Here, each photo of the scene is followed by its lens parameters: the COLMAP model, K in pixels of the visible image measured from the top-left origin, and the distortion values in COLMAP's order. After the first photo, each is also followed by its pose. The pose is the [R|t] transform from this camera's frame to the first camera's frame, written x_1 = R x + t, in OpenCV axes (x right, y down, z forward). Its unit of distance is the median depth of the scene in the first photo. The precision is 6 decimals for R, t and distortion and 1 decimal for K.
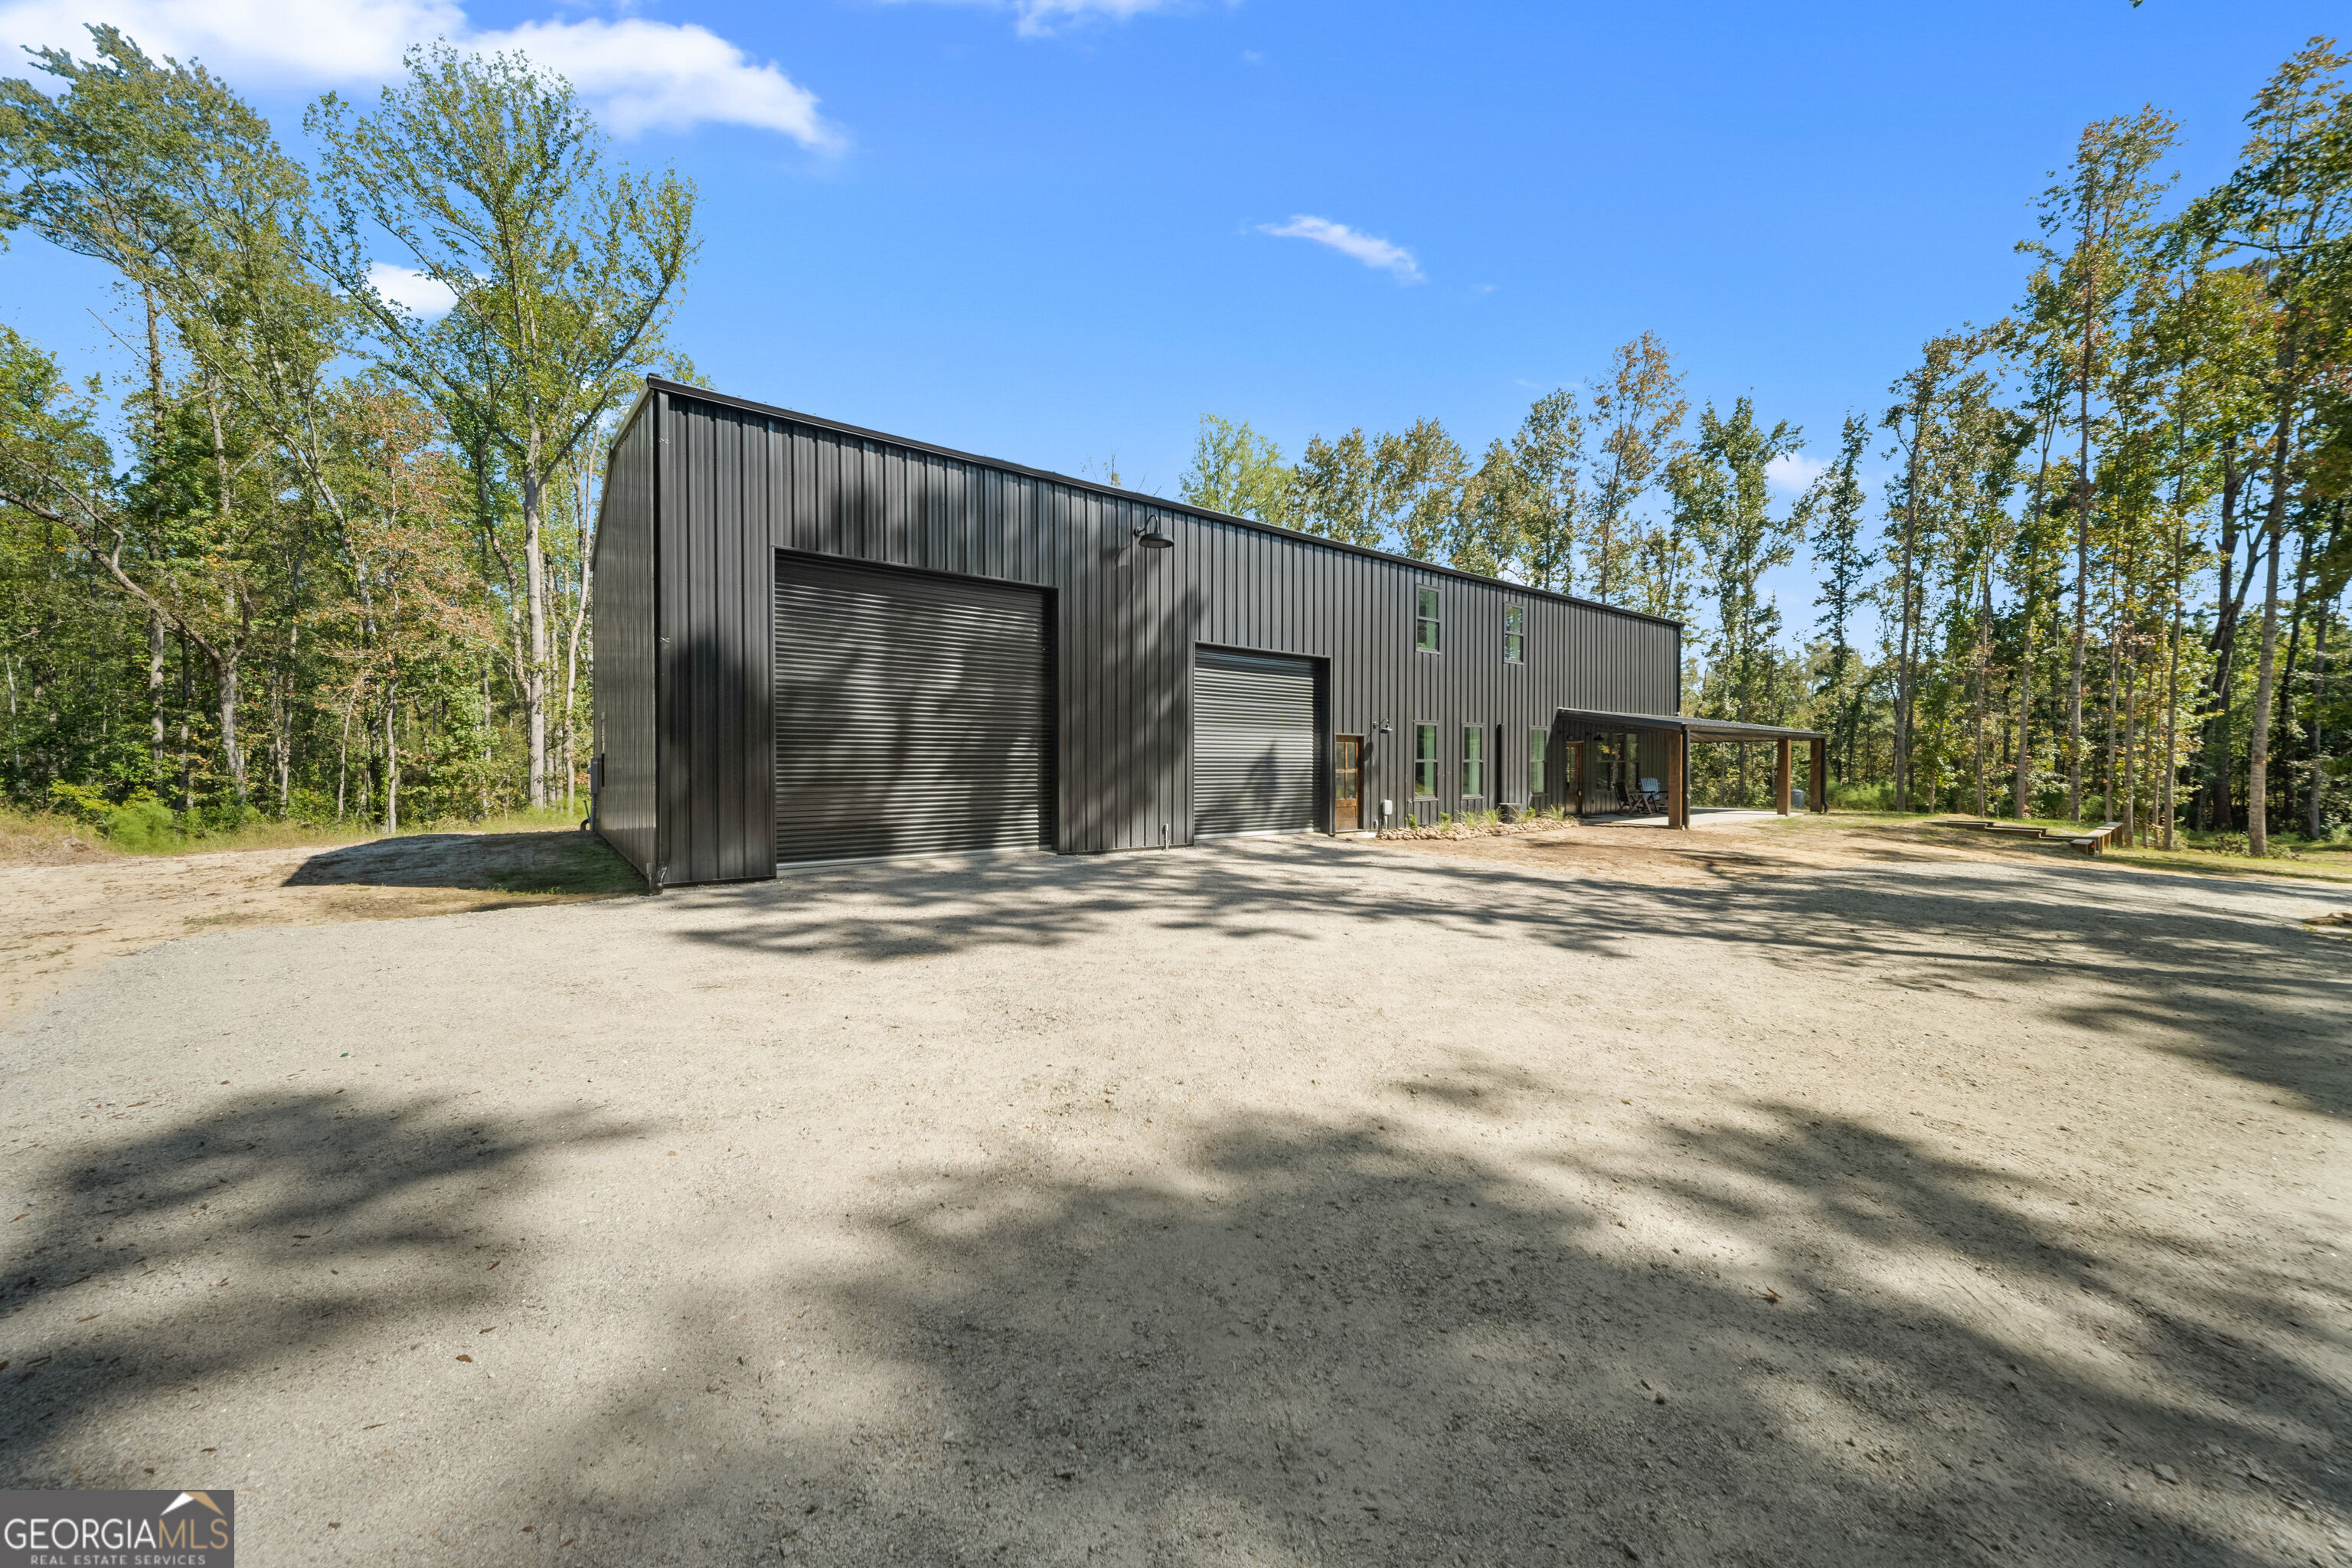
lens RADIAL K [[864.6, 0, 1176.0], [0, 864.6, 784.0], [0, 0, 1]] dist [-0.000196, -0.000037]
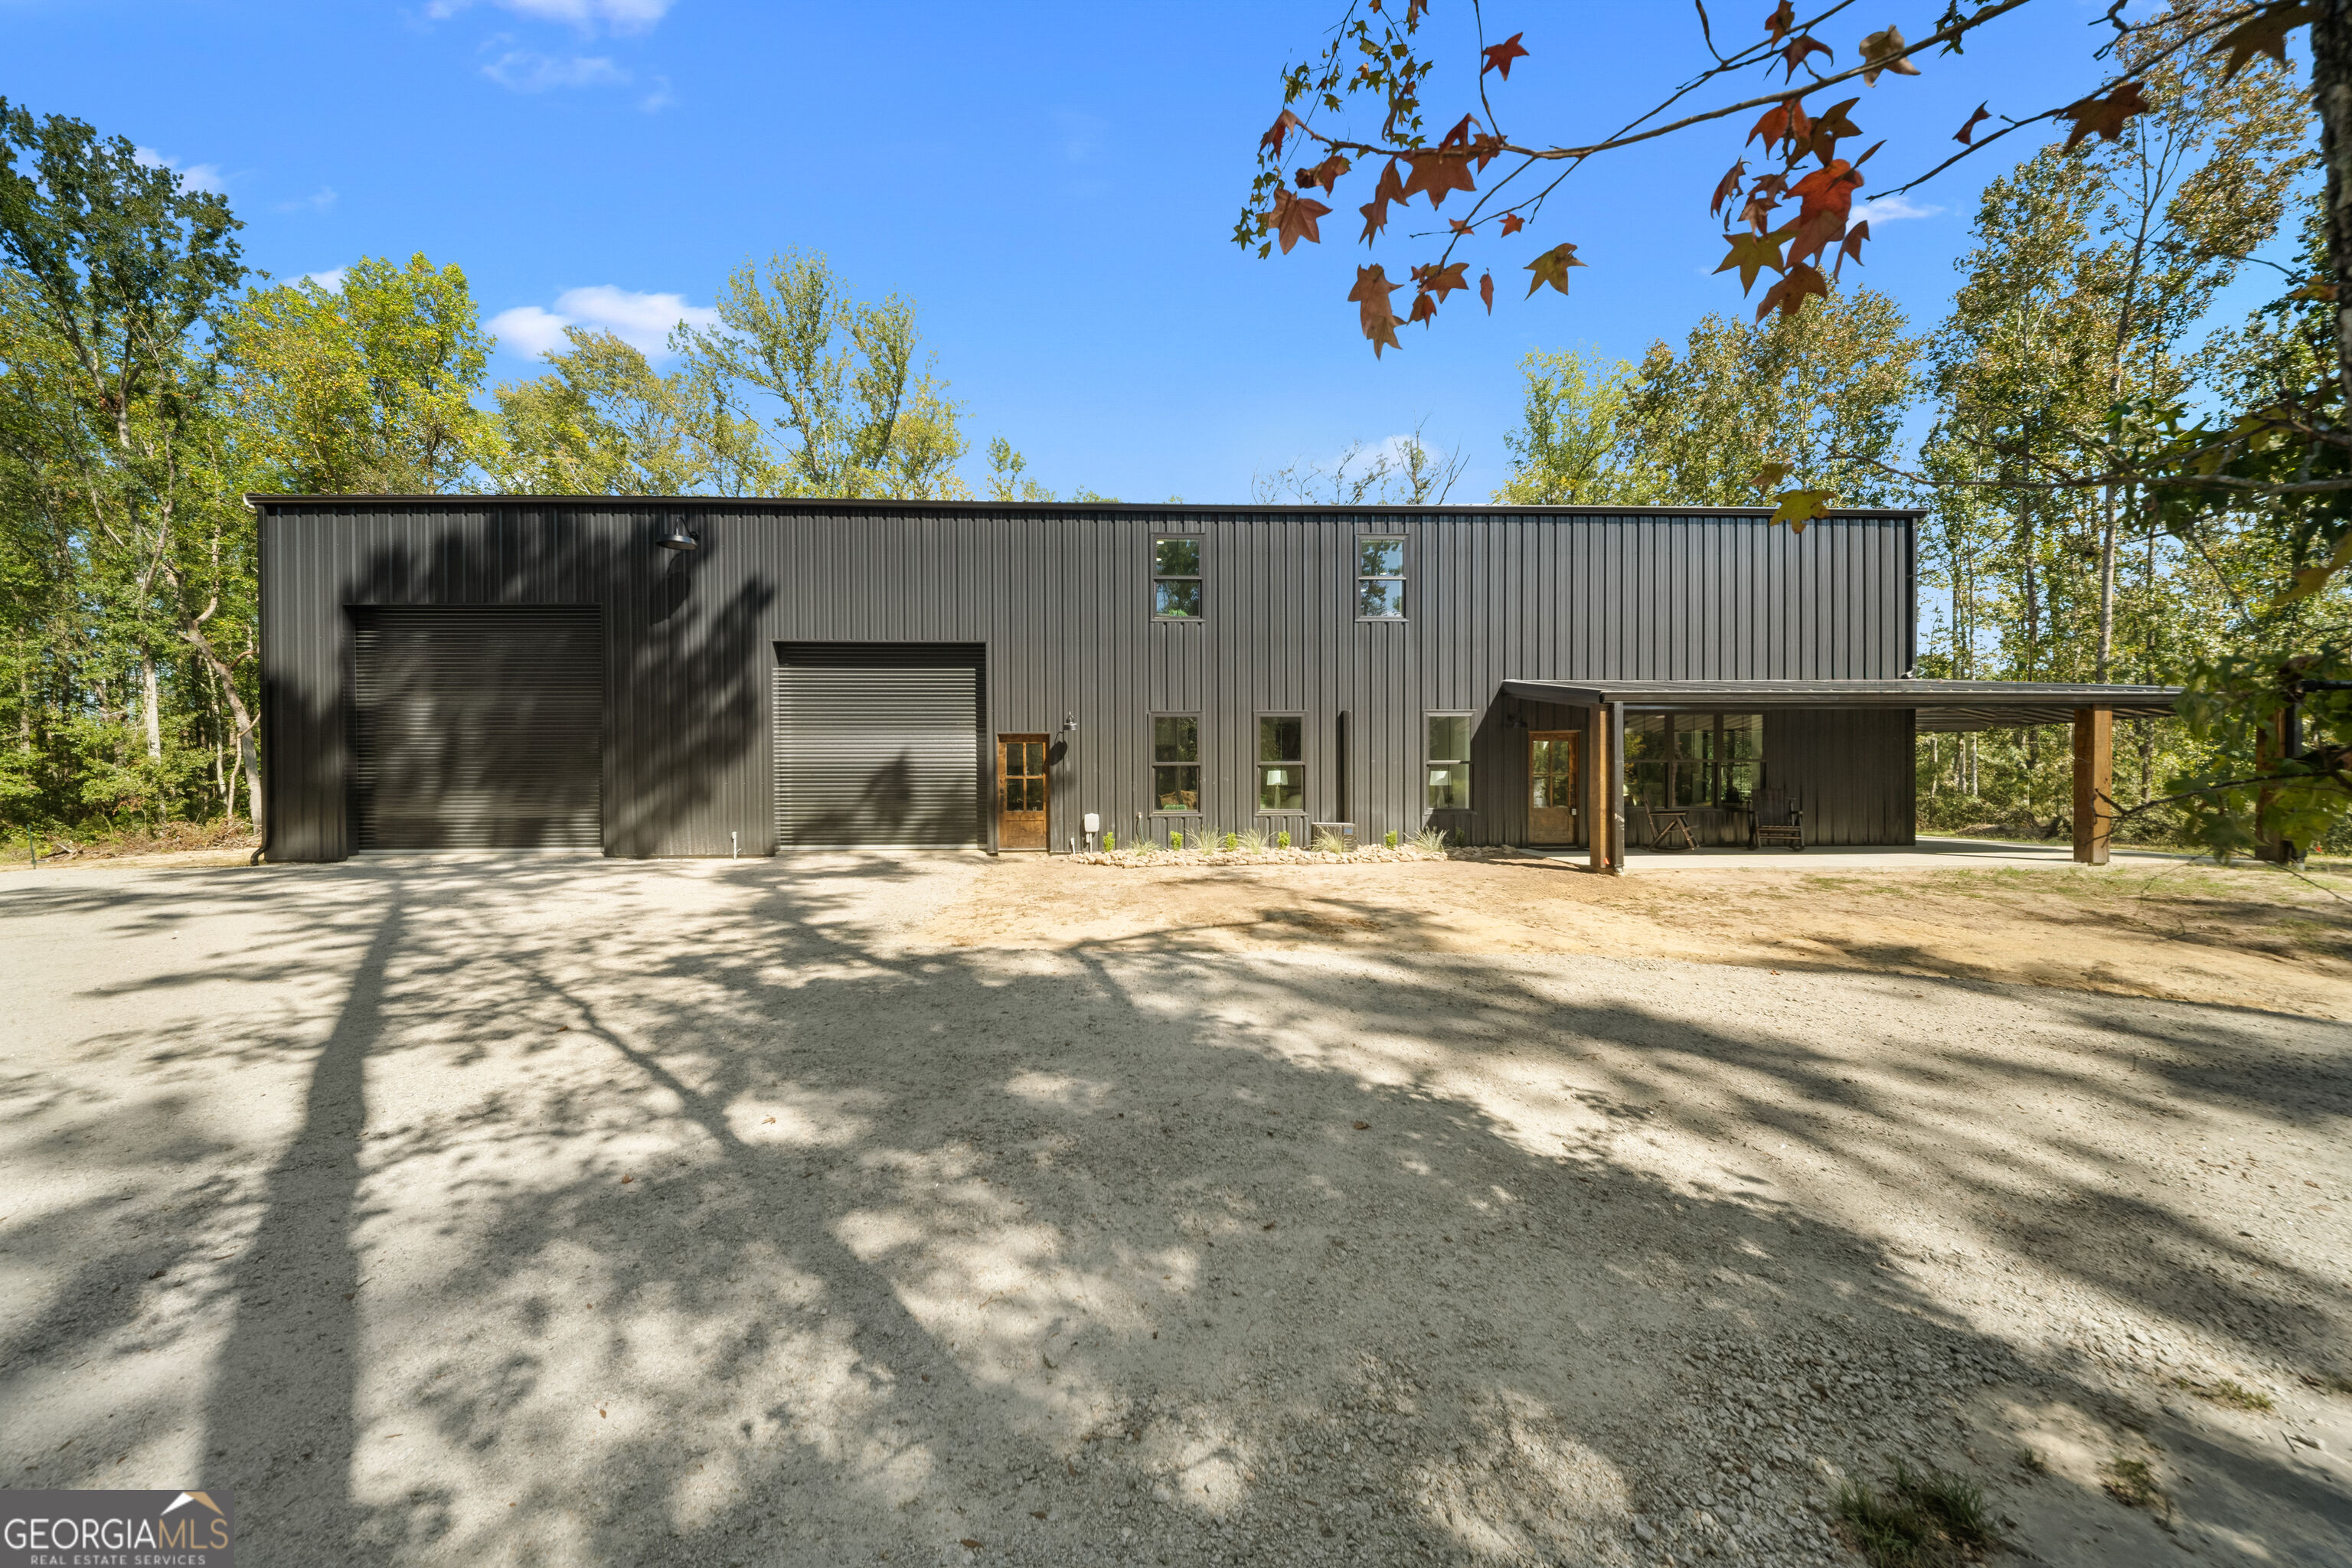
lens RADIAL K [[835.9, 0, 1176.0], [0, 835.9, 784.0], [0, 0, 1]] dist [-0.002725, -0.000116]
pose [[0.809716, -0.000034, -0.586821, 0.896568], [-0.010418, 0.999842, -0.014433, 0.000550], [0.586729, 0.017800, 0.809588, 0.514333]]
